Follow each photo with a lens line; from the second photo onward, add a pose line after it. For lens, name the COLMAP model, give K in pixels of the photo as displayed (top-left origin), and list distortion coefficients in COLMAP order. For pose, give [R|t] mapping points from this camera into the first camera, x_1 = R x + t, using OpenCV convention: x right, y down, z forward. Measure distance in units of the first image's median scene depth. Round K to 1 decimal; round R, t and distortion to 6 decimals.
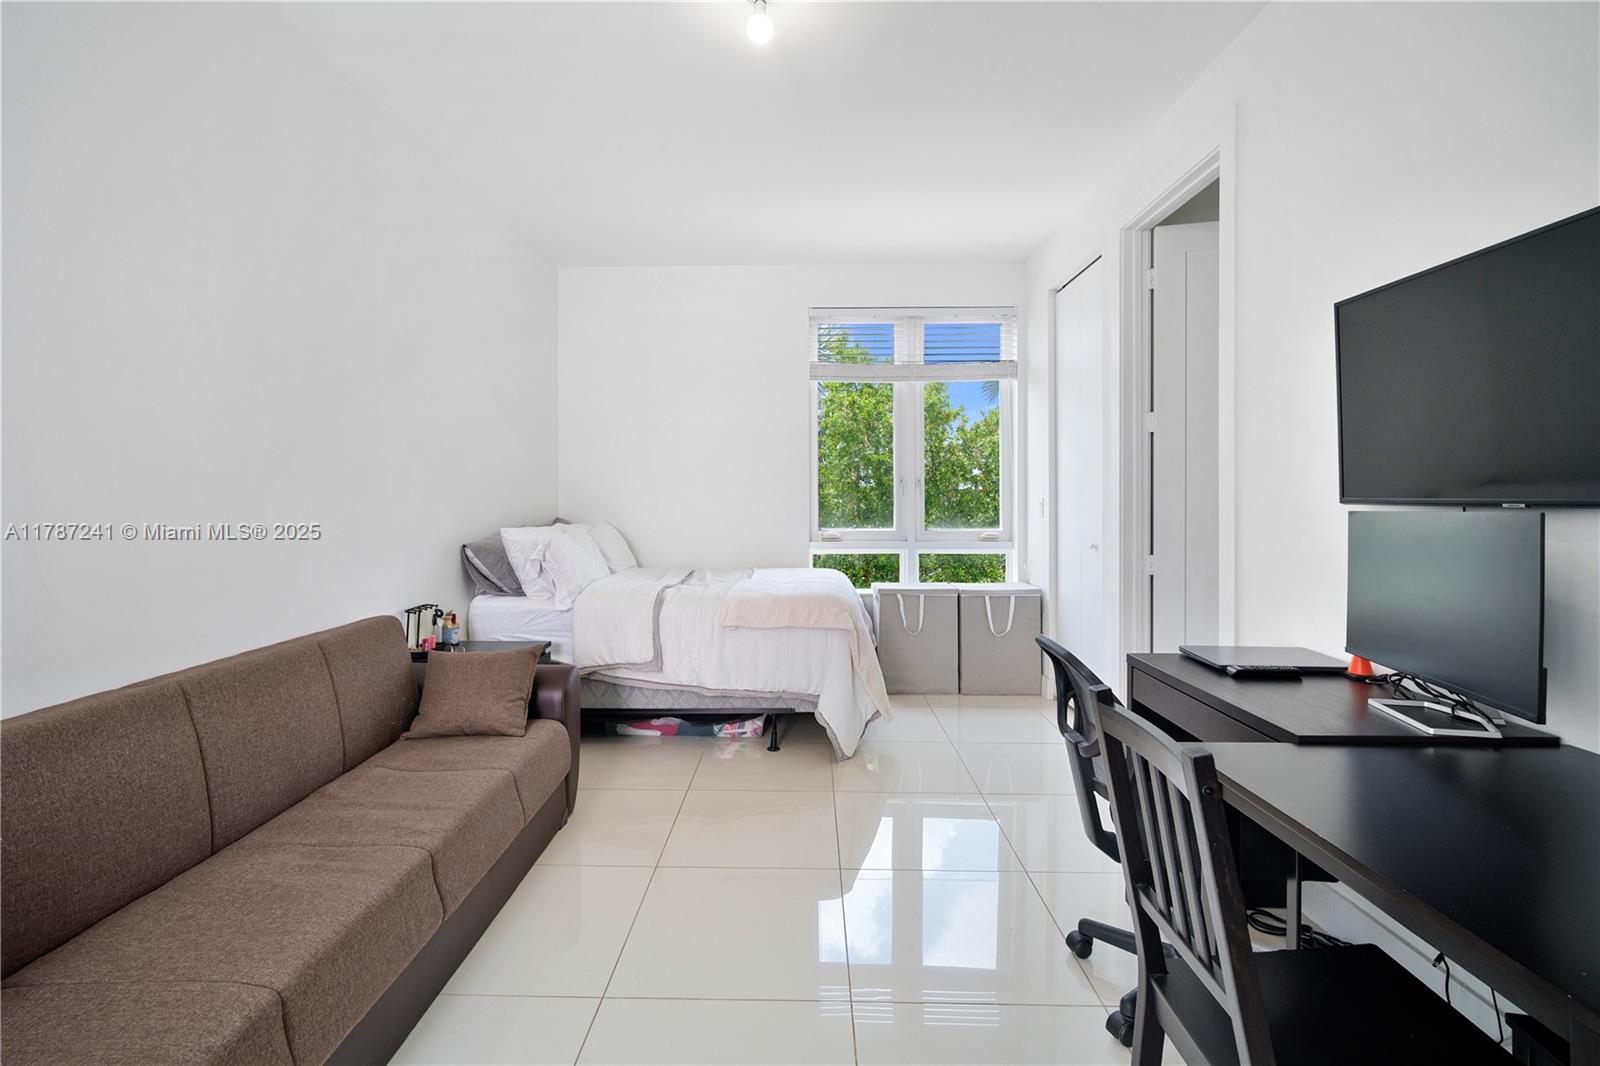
lens RADIAL K [[699.6, 0, 791.4], [0, 699.6, 511.0], [0, 0, 1]] dist [0.000195, 0.000382]
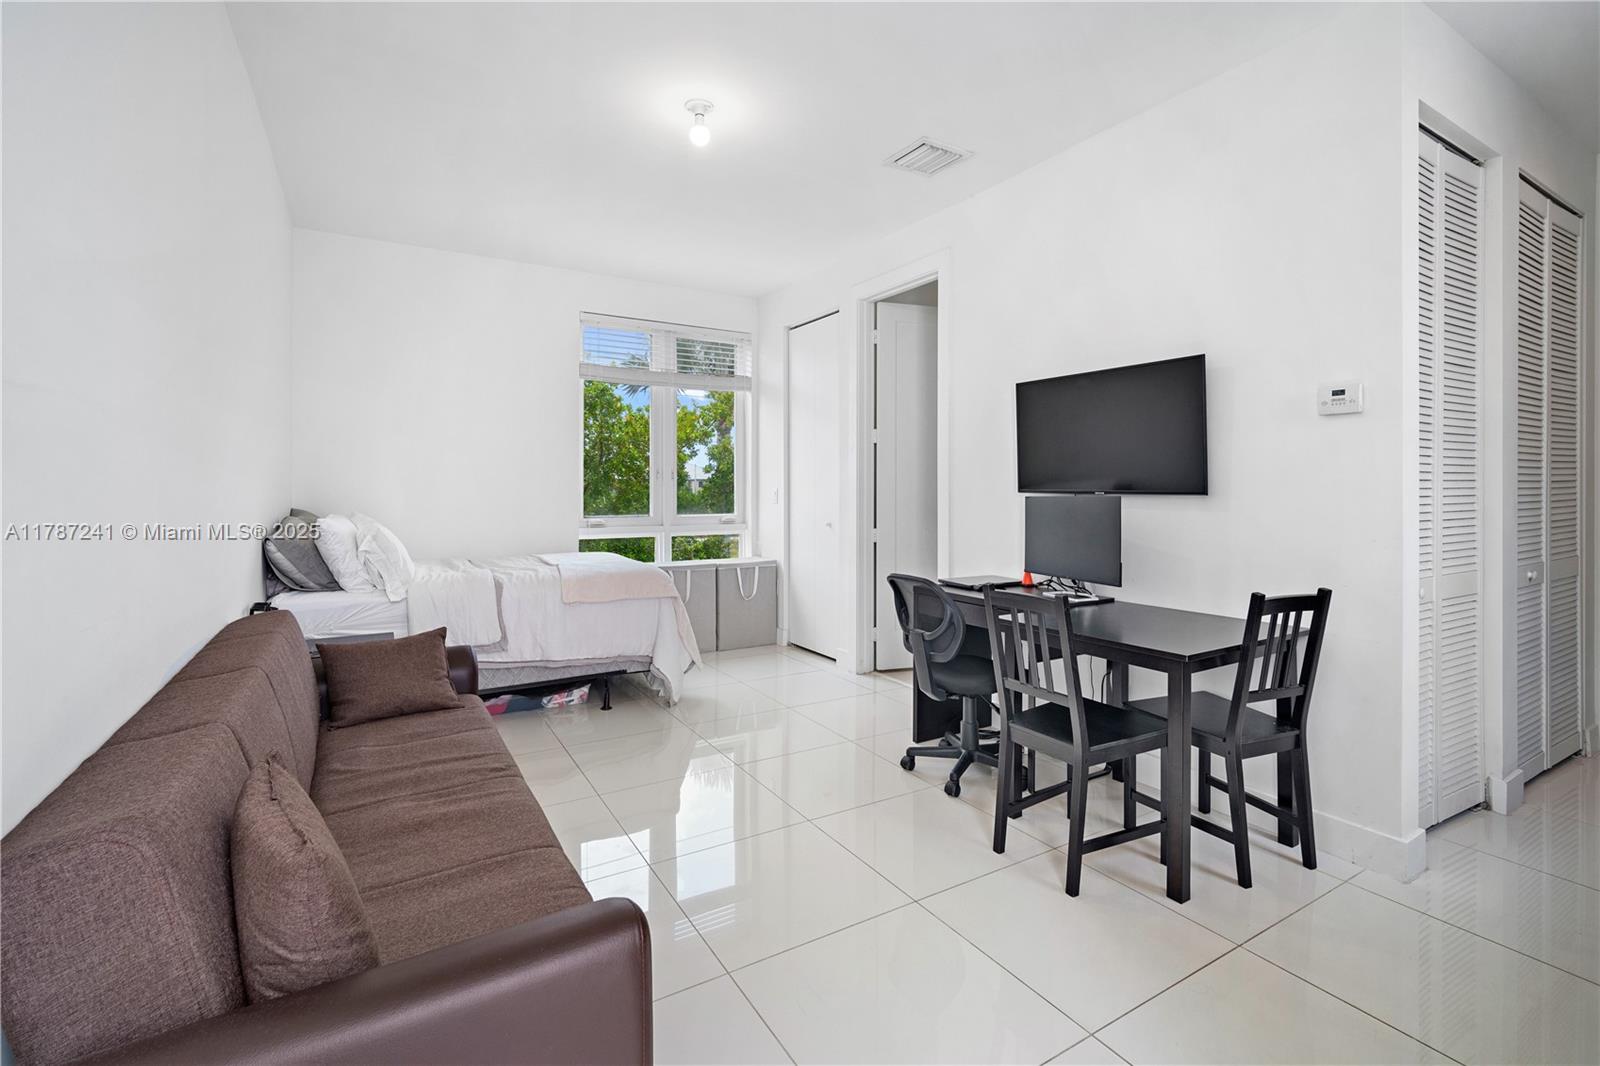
lens RADIAL K [[714.0, 0, 799.3], [0, 714.0, 498.3], [0, 0, 1]] dist [-0.003029, 0.000197]
pose [[0.847678, -0.004684, 0.530490, -0.367594], [0.006571, 0.999977, -0.001669, 0.002442], [-0.530470, 0.004900, 0.847689, -0.150329]]
